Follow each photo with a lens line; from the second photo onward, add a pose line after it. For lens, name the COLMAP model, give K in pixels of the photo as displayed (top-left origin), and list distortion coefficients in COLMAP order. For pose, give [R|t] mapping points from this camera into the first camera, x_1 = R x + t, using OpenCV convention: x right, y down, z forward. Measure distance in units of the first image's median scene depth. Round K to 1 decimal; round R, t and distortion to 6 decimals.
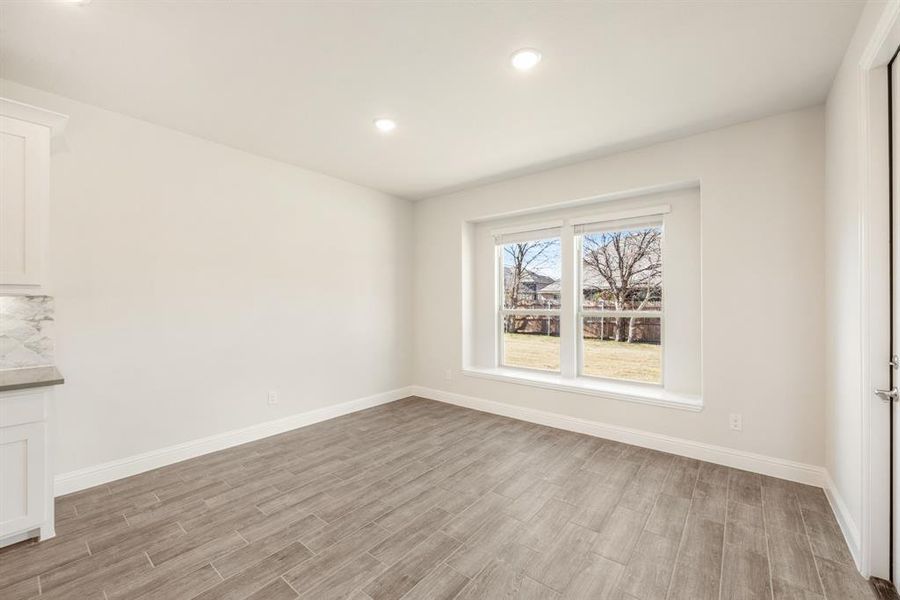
lens RADIAL K [[365.9, 0, 453.6], [0, 365.9, 304.4], [0, 0, 1]] dist [-0.010875, 0.000377]
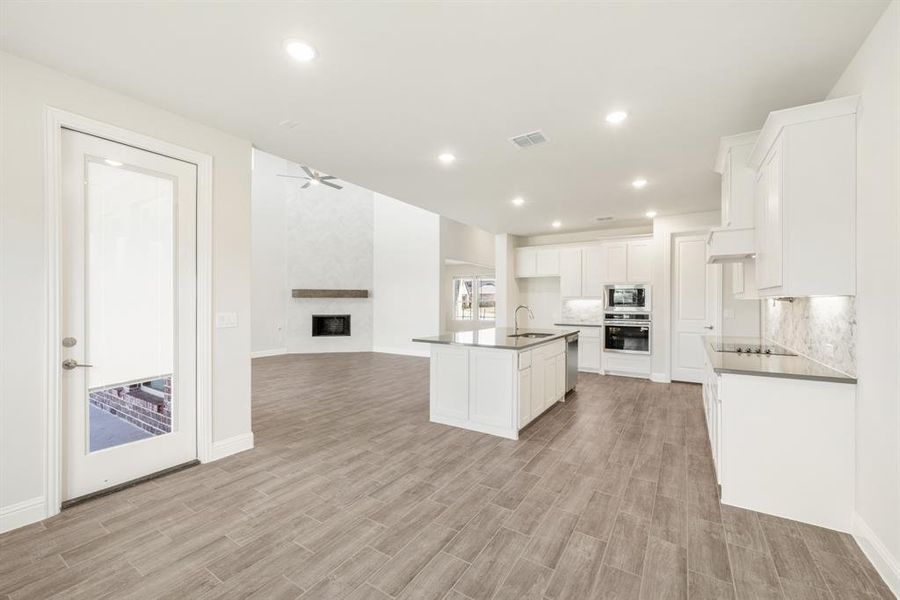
lens RADIAL K [[365.9, 0, 447.6], [0, 365.9, 300.3], [0, 0, 1]] dist [-0.010875, 0.000377]
pose [[-0.995623, -0.003635, -0.093390, -0.056174], [-0.004042, 0.999983, 0.004169, -0.007393], [0.093373, 0.004528, -0.995621, 1.070308]]
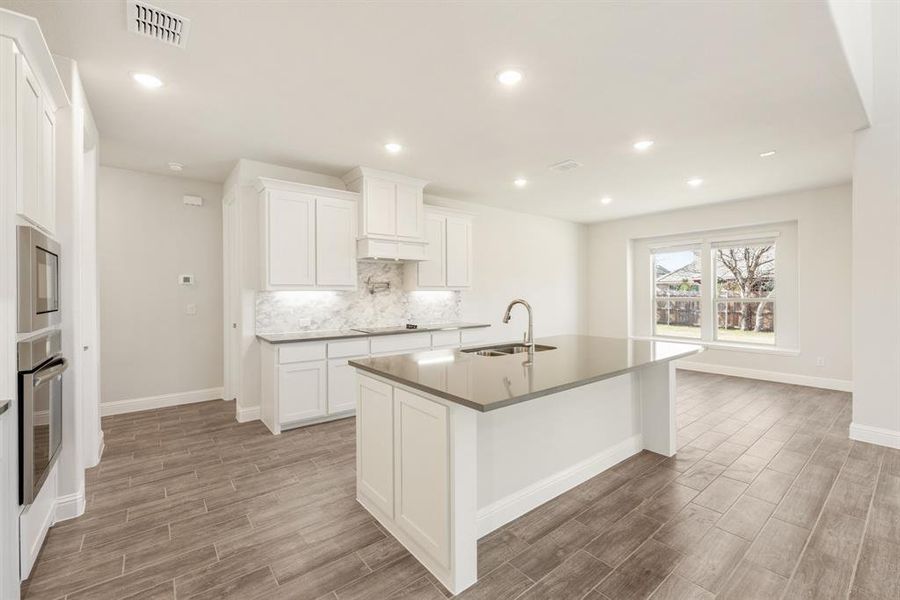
lens RADIAL K [[385.0, 0, 460.4], [0, 385.0, 295.4], [0, 0, 1]] dist [-0.007203, 0.000312]
pose [[0.977388, -0.004266, -0.211411, -0.371438], [0.003935, 0.999990, -0.001984, 0.006072], [0.211417, 0.001108, 0.977395, -0.825387]]
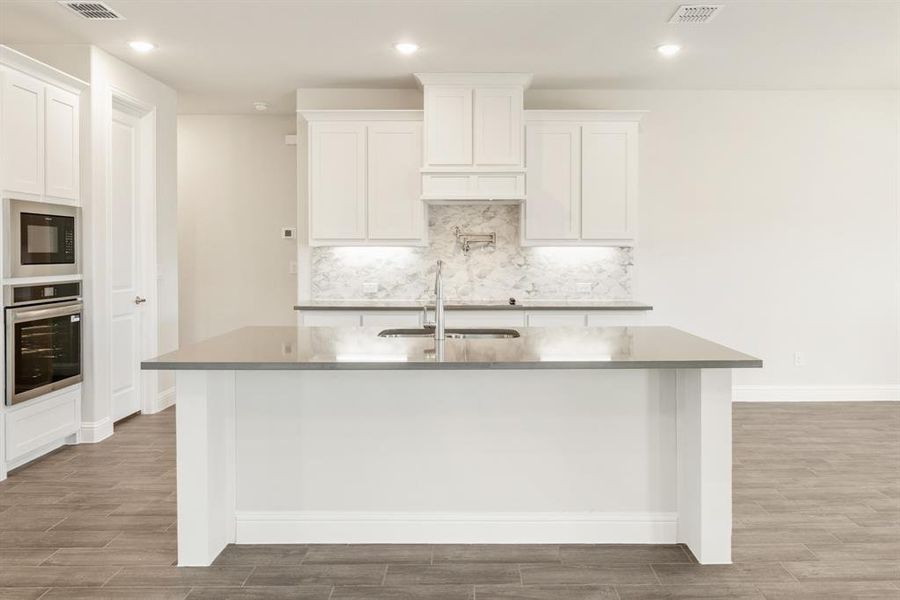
lens RADIAL K [[700.0, 0, 474.6], [0, 700.0, 264.1], [0, 0, 1]] dist [-0.003968, -0.002569]
pose [[0.627988, 0.014081, -0.778096, 0.301529], [-0.006270, 0.999895, 0.013034, 0.006139], [0.778198, -0.003307, 0.628011, -0.629378]]
